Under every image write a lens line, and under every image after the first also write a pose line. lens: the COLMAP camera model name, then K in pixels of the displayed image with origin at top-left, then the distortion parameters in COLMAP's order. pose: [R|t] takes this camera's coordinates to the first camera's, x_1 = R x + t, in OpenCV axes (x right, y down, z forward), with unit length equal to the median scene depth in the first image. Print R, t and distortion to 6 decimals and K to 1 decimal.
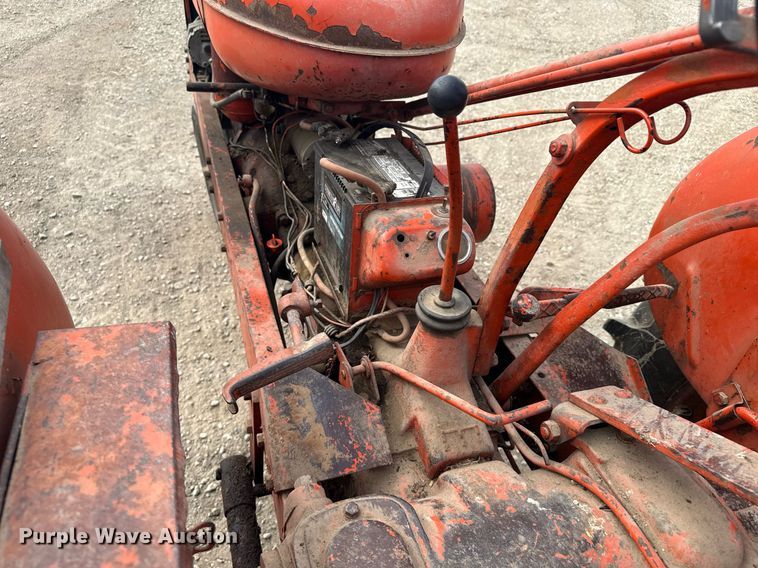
lens RADIAL K [[570.2, 0, 381.1], [0, 570.2, 305.4], [0, 0, 1]] dist [0.076148, -0.093195]
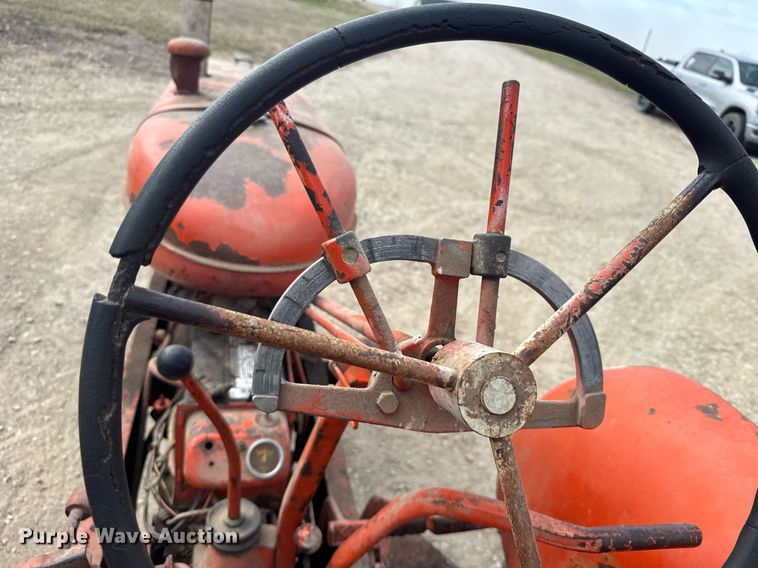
lens RADIAL K [[590.2, 0, 379.0], [0, 590.2, 284.0], [0, 0, 1]] dist [0.013659, -0.009398]
pose [[0.991387, 0.120774, -0.050642, 0.281662], [-0.129348, 0.963520, -0.234305, -0.148674], [0.020497, 0.238837, 0.970843, -0.079532]]
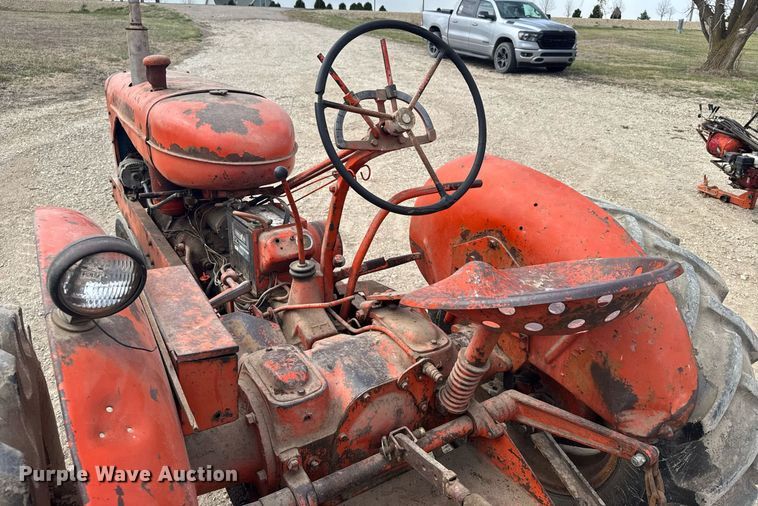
lens RADIAL K [[581.9, 0, 379.5], [0, 581.9, 234.5], [0, 0, 1]] dist [0.044454, -0.007050]
pose [[0.971669, -0.145132, 0.186537, 0.003395], [0.191810, 0.945367, -0.263611, 0.400995], [-0.138087, 0.291923, 0.946421, -0.878143]]
